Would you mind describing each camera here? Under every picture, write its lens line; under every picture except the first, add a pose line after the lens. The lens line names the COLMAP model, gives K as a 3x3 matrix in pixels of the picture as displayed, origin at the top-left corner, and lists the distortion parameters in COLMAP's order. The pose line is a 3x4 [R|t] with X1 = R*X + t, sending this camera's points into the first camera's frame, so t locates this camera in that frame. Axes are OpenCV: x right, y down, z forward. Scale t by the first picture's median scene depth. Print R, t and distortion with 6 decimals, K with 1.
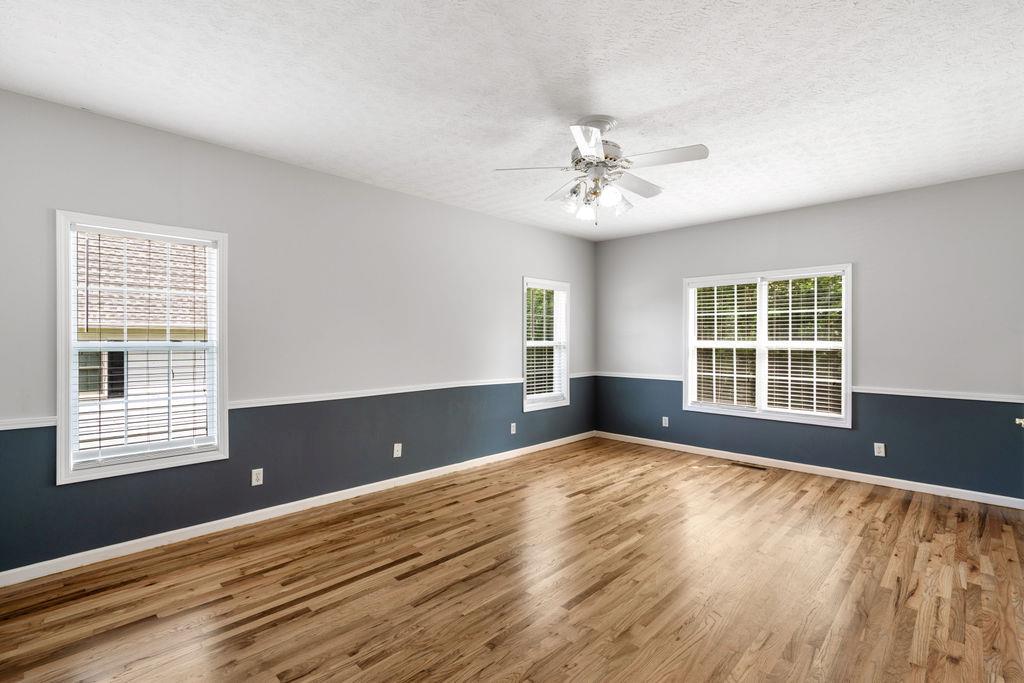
lens RADIAL K [[476.3, 0, 501.2], [0, 476.3, 340.9], [0, 0, 1]] dist [-0.009478, 0.003721]
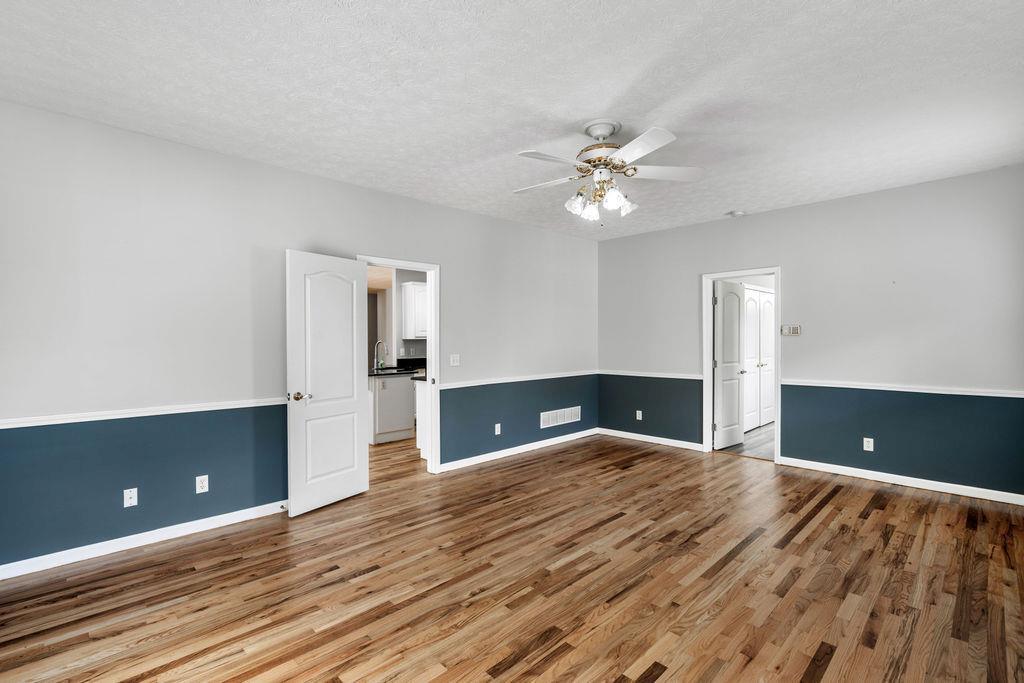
lens RADIAL K [[476.3, 0, 504.7], [0, 476.3, 336.4], [0, 0, 1]] dist [-0.009478, 0.003721]
pose [[-0.999890, 0.004888, 0.013993, 0.359870], [0.004833, 0.999981, -0.003936, -0.001366], [-0.014012, -0.003868, -0.999894, 1.848353]]
